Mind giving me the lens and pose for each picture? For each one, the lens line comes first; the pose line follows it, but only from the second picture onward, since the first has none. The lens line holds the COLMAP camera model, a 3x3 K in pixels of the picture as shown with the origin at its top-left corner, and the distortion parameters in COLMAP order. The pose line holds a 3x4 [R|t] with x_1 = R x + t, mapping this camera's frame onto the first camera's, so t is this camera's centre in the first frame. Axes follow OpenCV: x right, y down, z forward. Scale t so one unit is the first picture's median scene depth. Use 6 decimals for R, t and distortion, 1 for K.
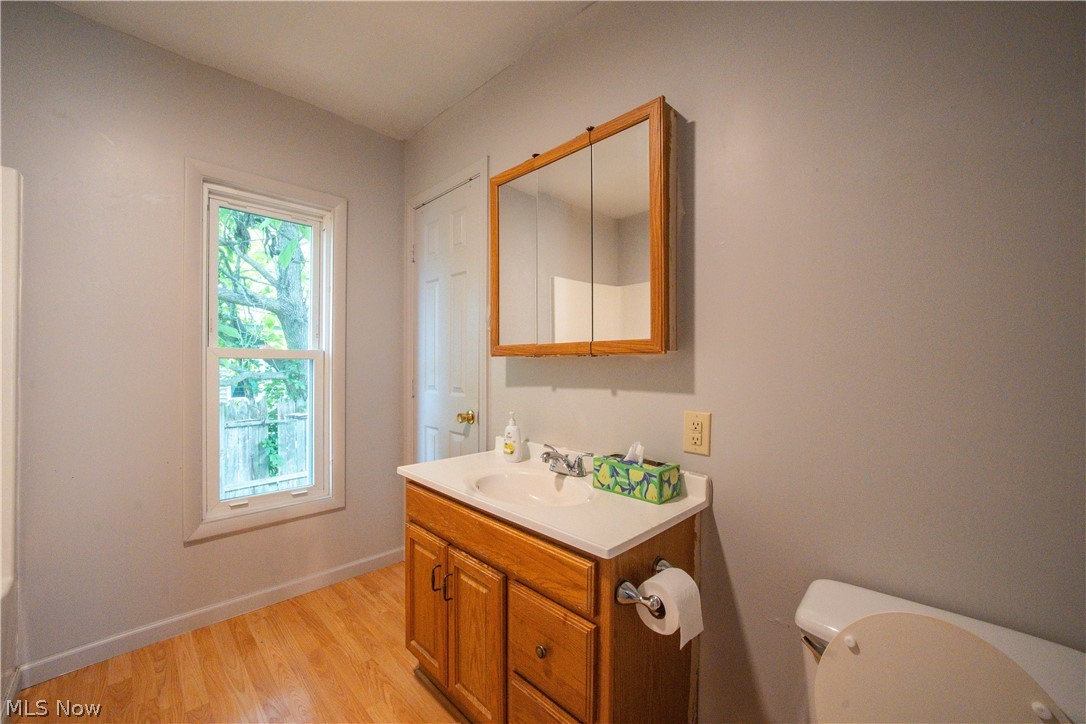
lens RADIAL K [[430.3, 0, 528.6], [0, 430.3, 361.1], [0, 0, 1]] dist [-0.013279, 0.001972]
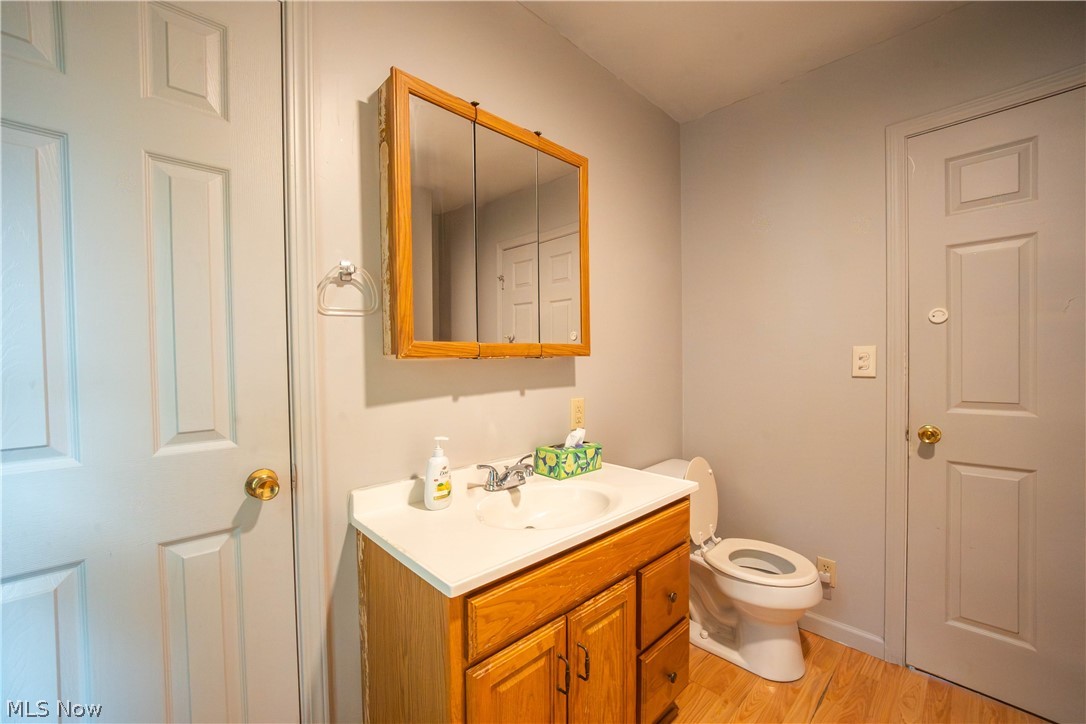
lens RADIAL K [[430.3, 0, 525.9], [0, 430.3, 365.9], [0, 0, 1]] dist [-0.013279, 0.001972]
pose [[0.022725, -0.016727, 0.999602, -0.942552], [0.007973, 0.999831, 0.016550, -0.010694], [-0.999710, 0.007594, 0.022855, 1.085055]]
